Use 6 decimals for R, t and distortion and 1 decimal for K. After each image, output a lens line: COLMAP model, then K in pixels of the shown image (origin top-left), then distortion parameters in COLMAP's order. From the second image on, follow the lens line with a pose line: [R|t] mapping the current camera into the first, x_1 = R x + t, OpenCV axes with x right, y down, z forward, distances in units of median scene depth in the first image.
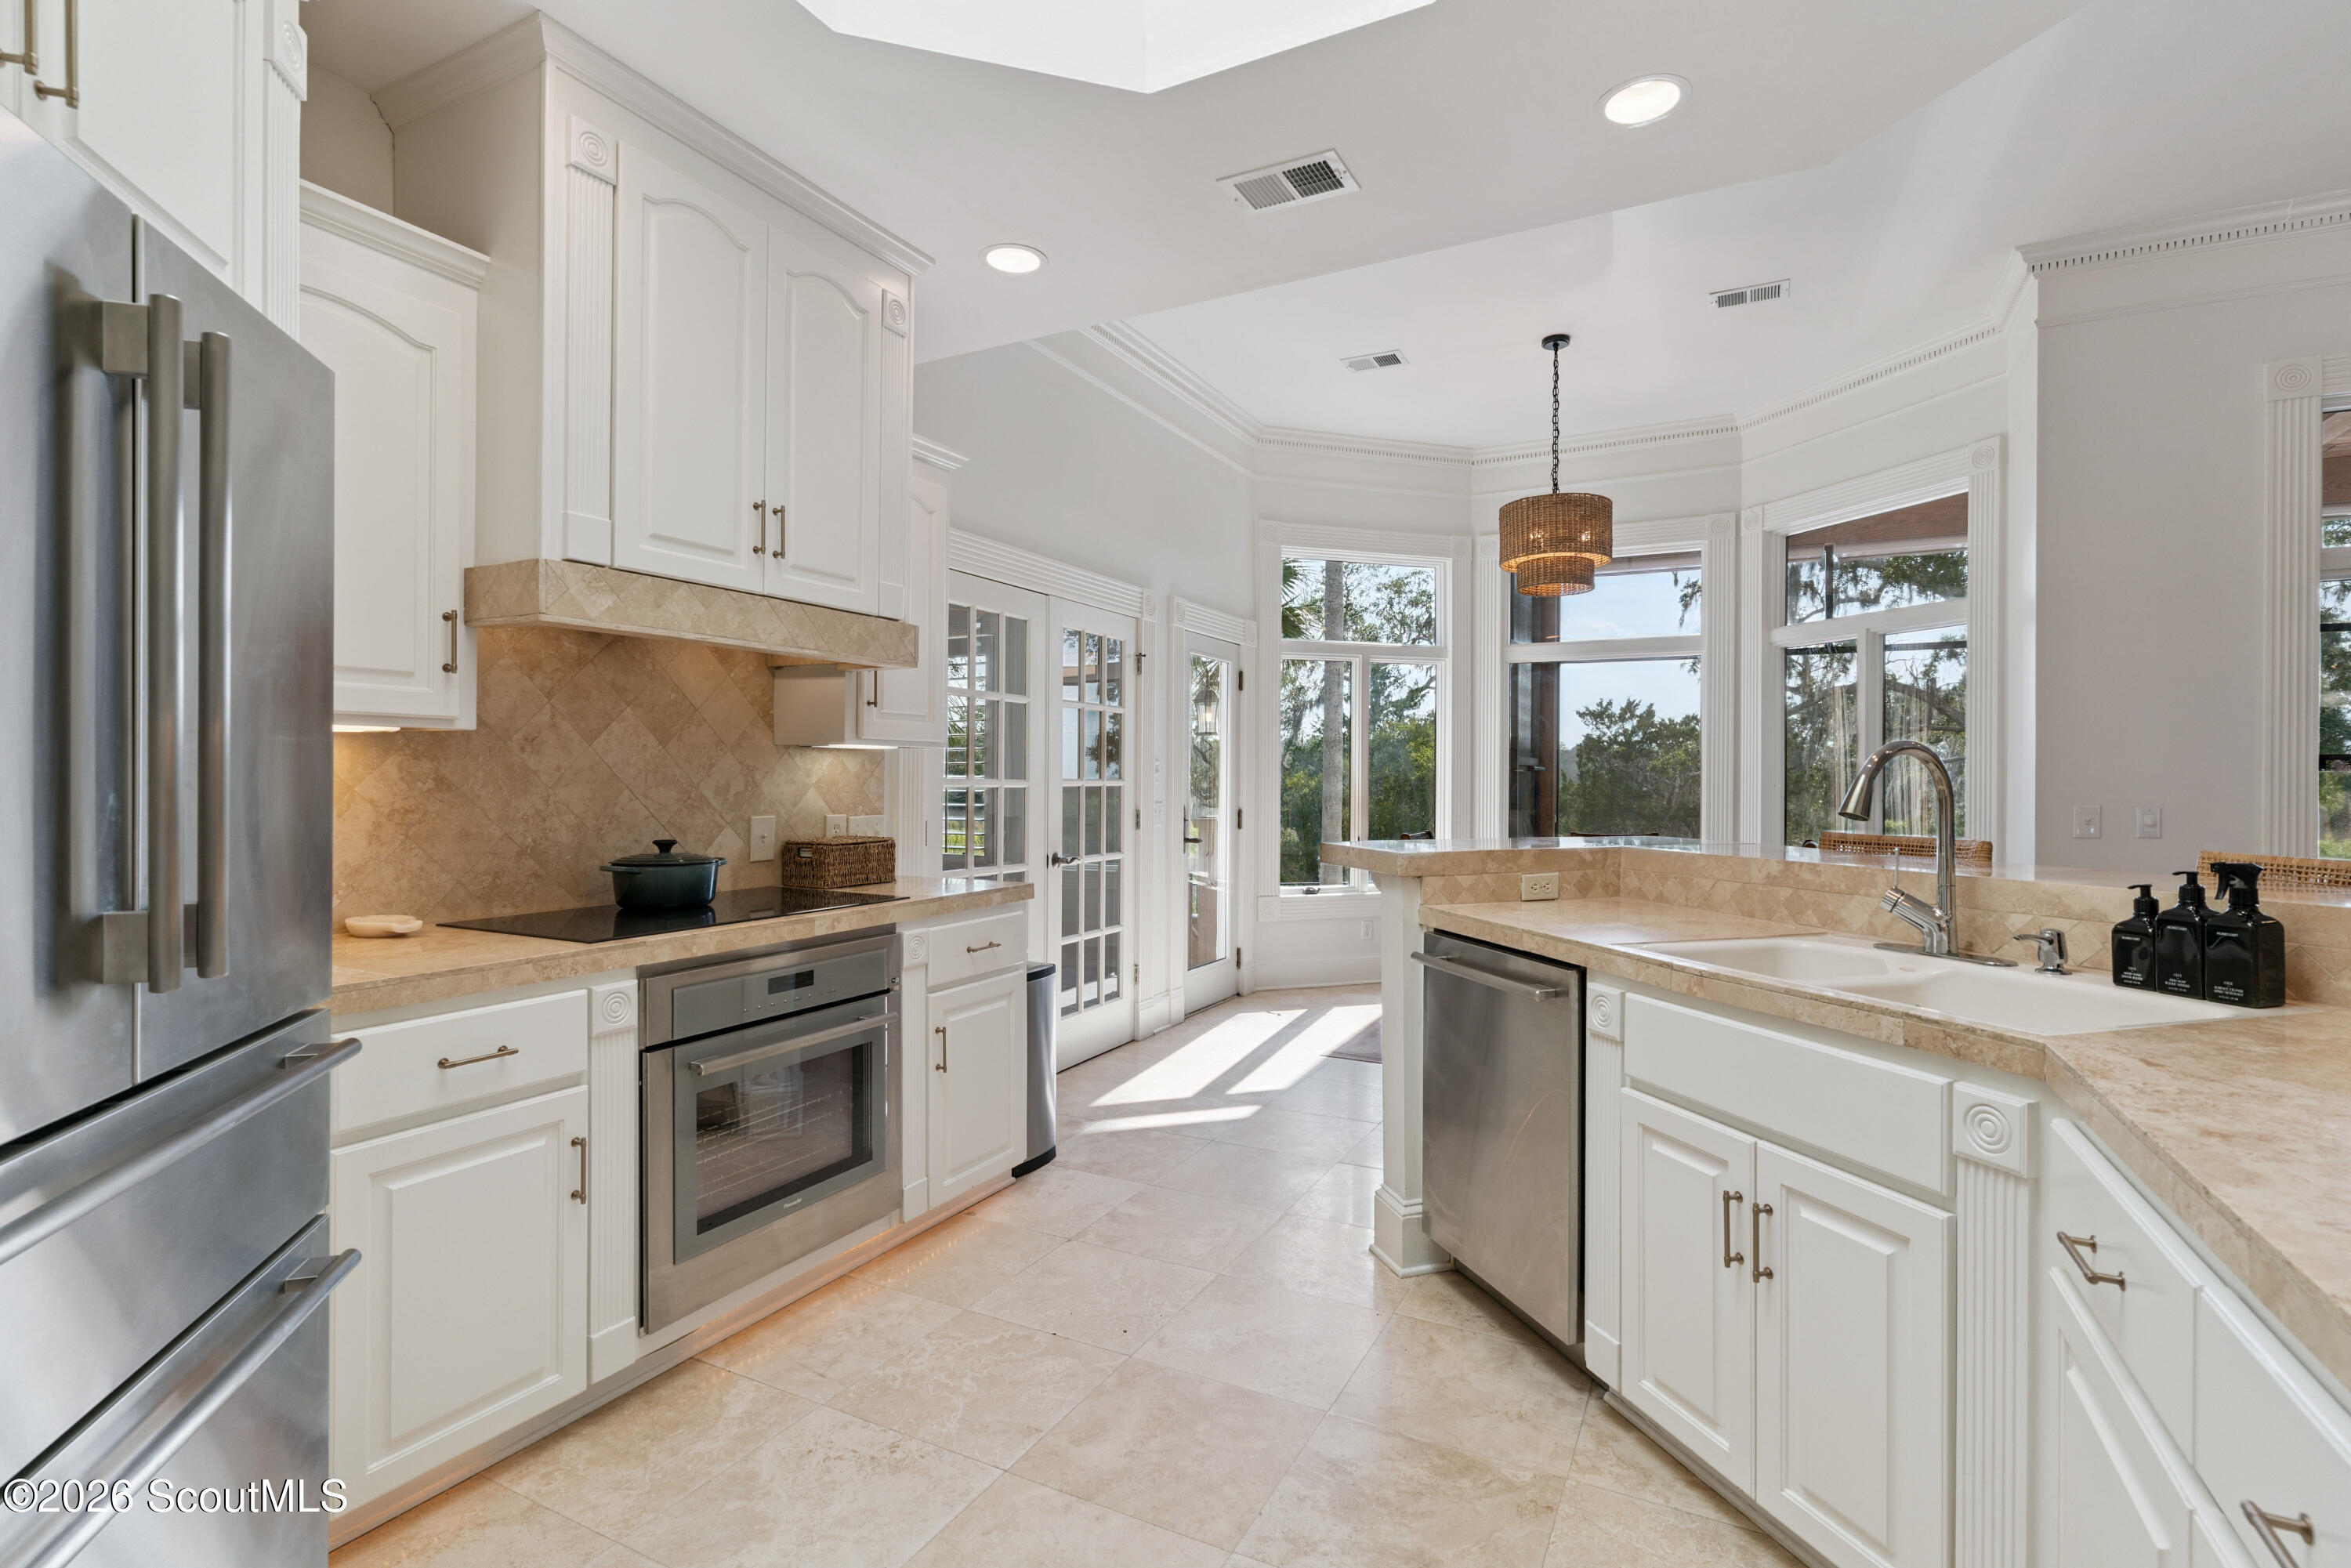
lens RADIAL K [[1116.6, 0, 1174.5], [0, 1116.6, 776.3], [0, 0, 1]] dist [0.001833, 0.001983]
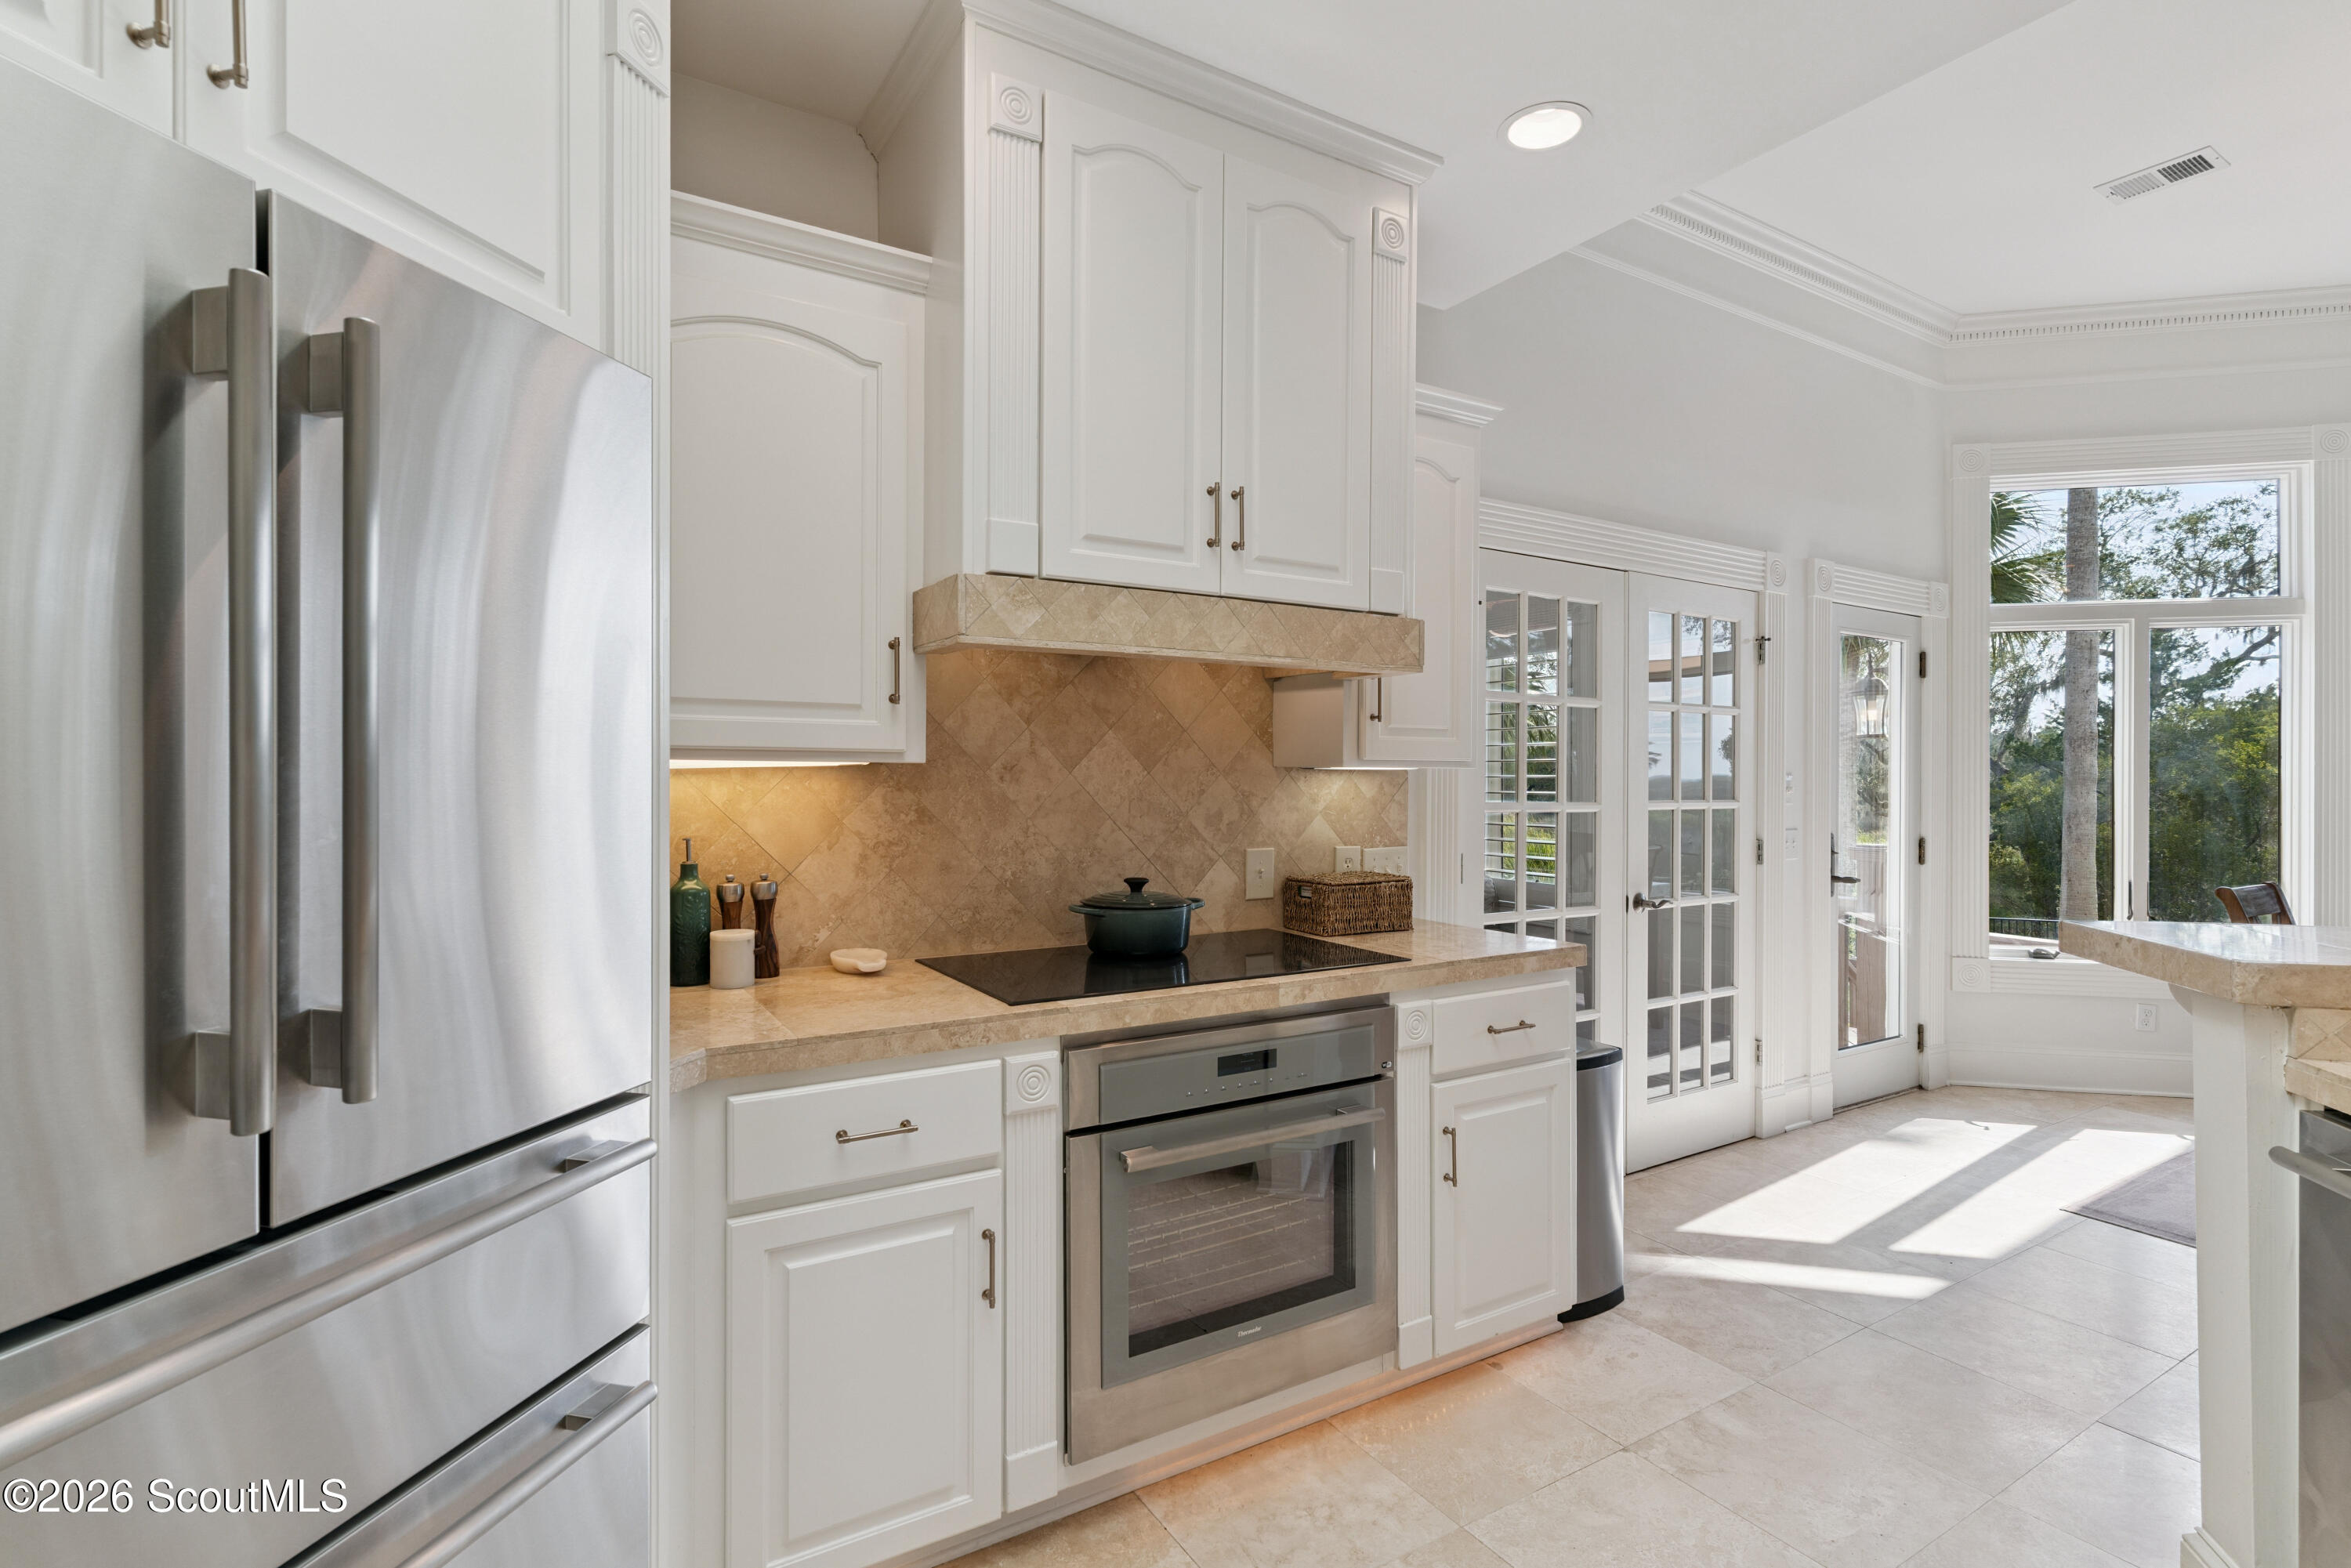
lens RADIAL K [[1116.6, 0, 1179.1], [0, 1116.6, 770.7], [0, 0, 1]] dist [0.001833, 0.001983]
pose [[0.859419, -0.002462, -0.511266, 0.030141], [-0.000416, 0.999985, -0.005514, -0.022400], [0.511272, 0.004951, 0.859405, 0.225739]]
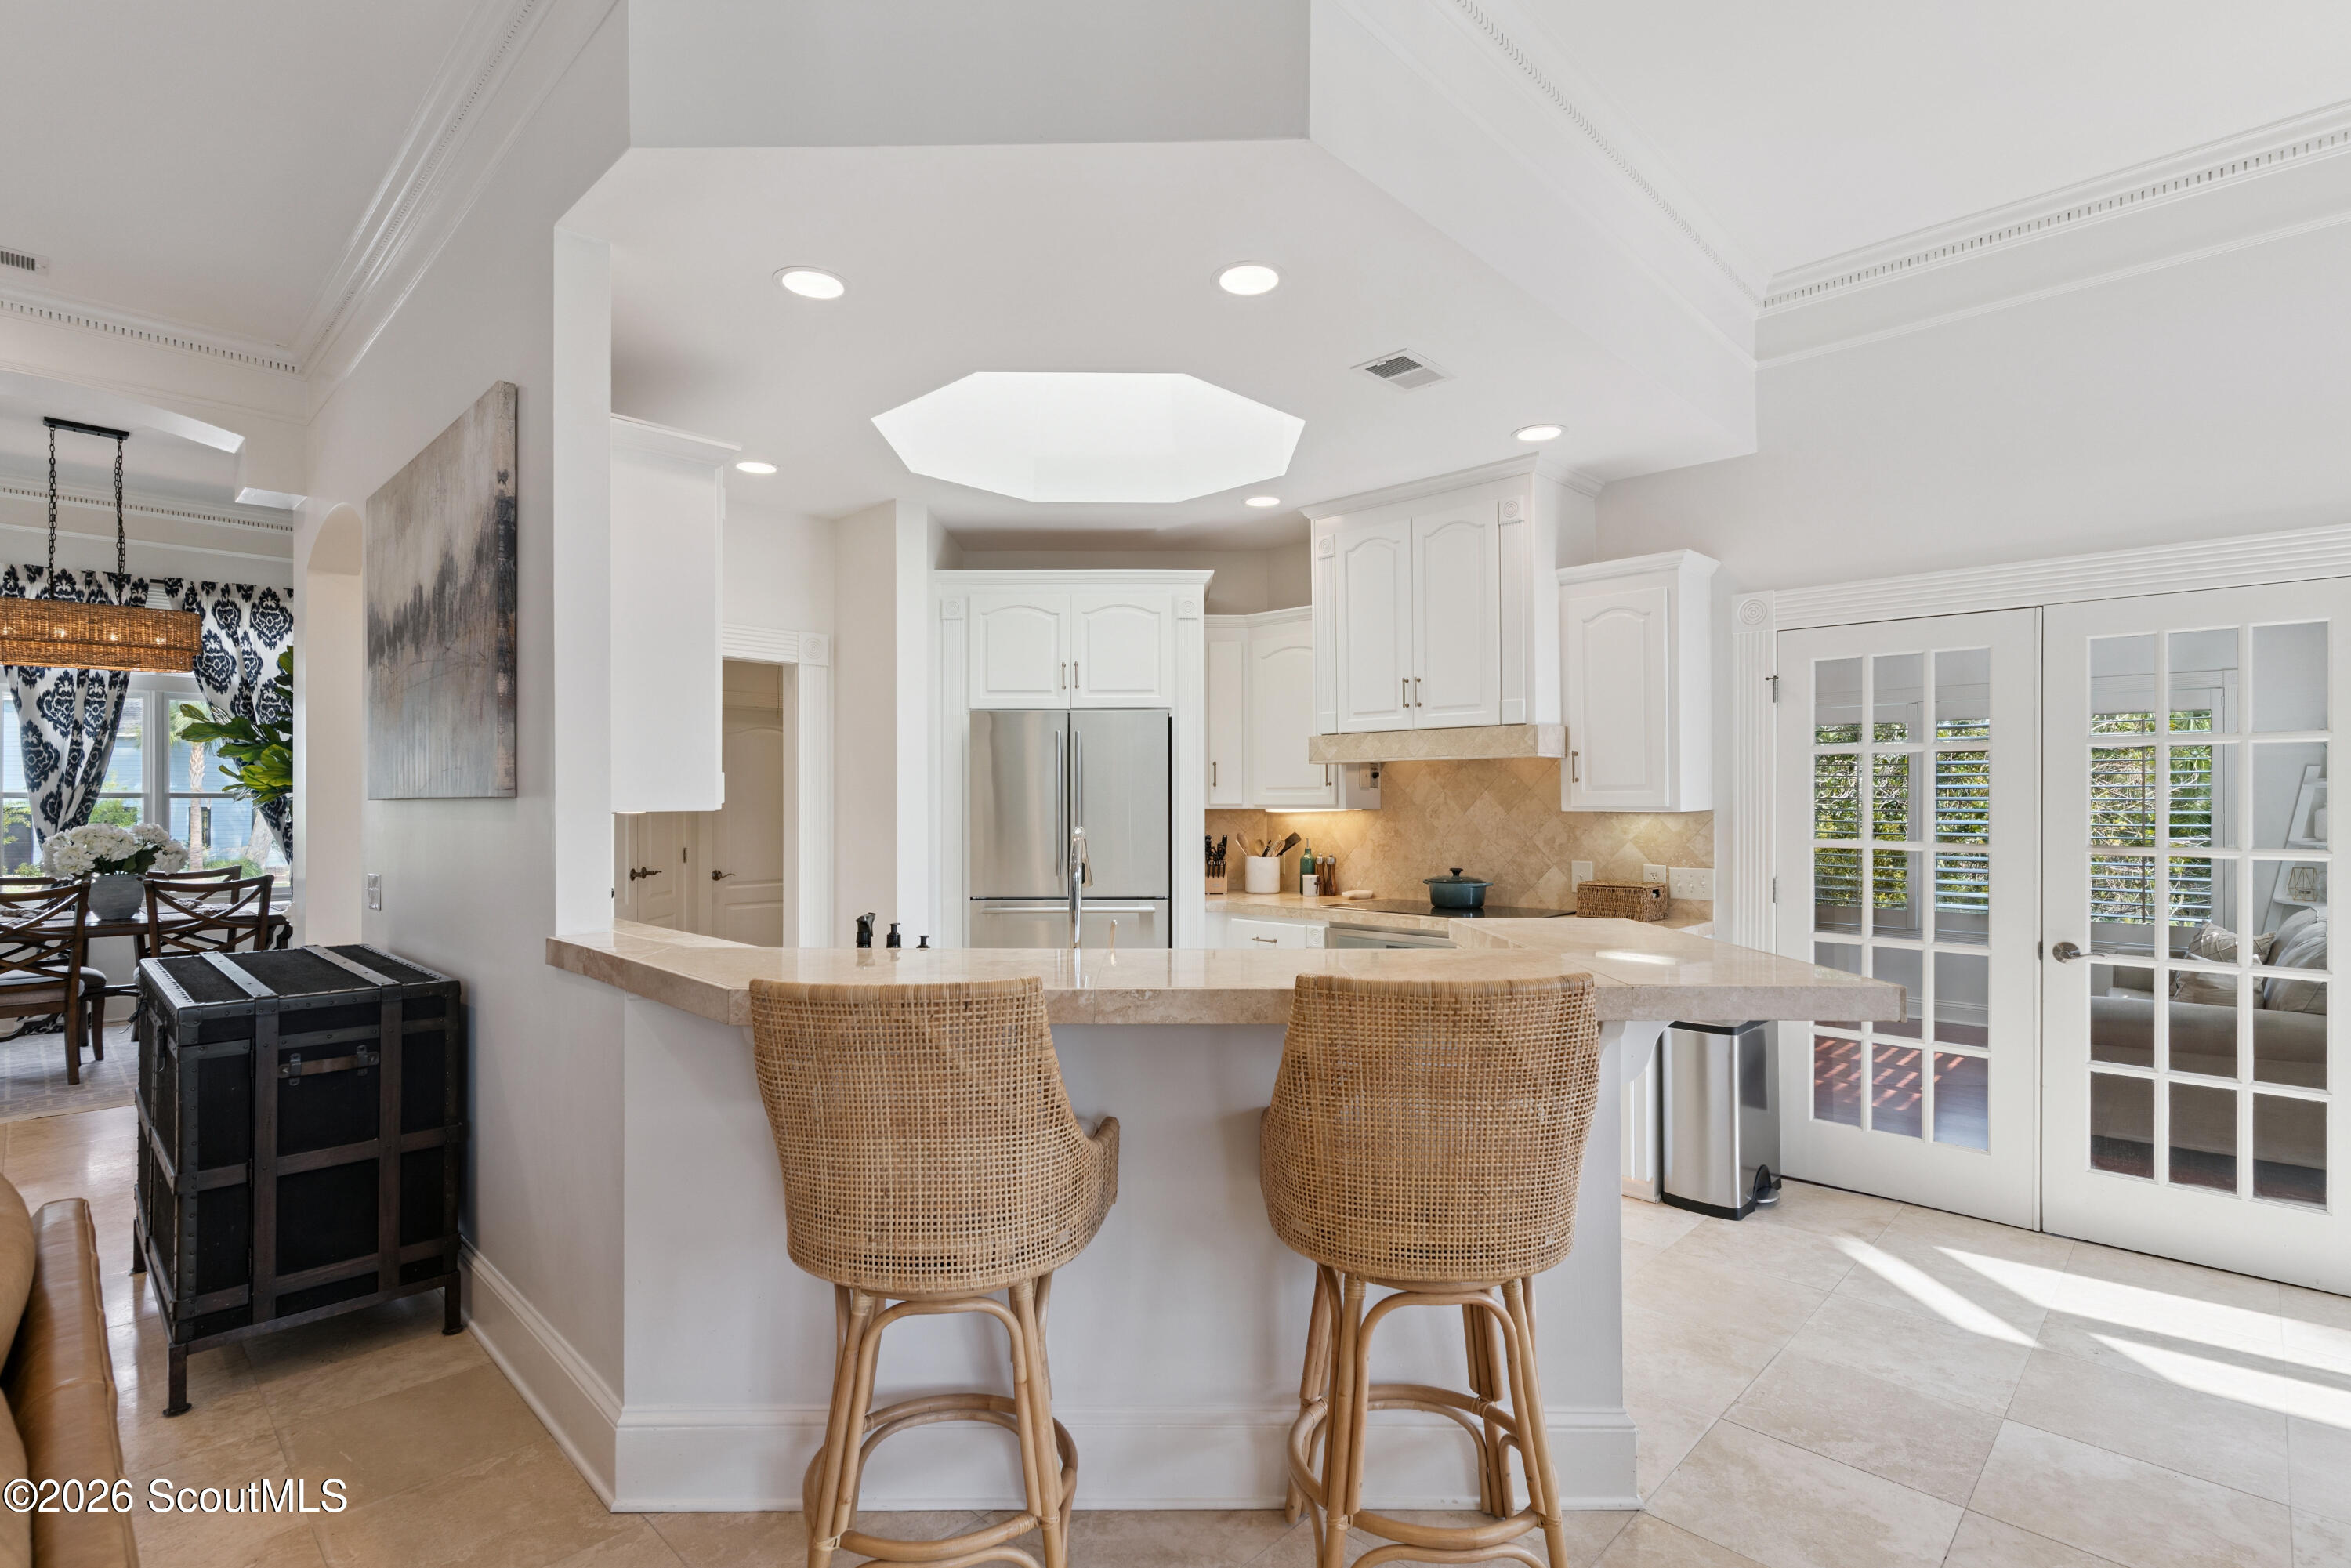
lens RADIAL K [[1116.6, 0, 1175.0], [0, 1116.6, 796.2], [0, 0, 1]] dist [0.001833, 0.001983]
pose [[-0.286003, -0.005206, -0.958215, 1.219564], [0.003328, 0.999974, -0.006426, -0.041974], [0.958223, -0.005027, -0.285978, 0.988246]]
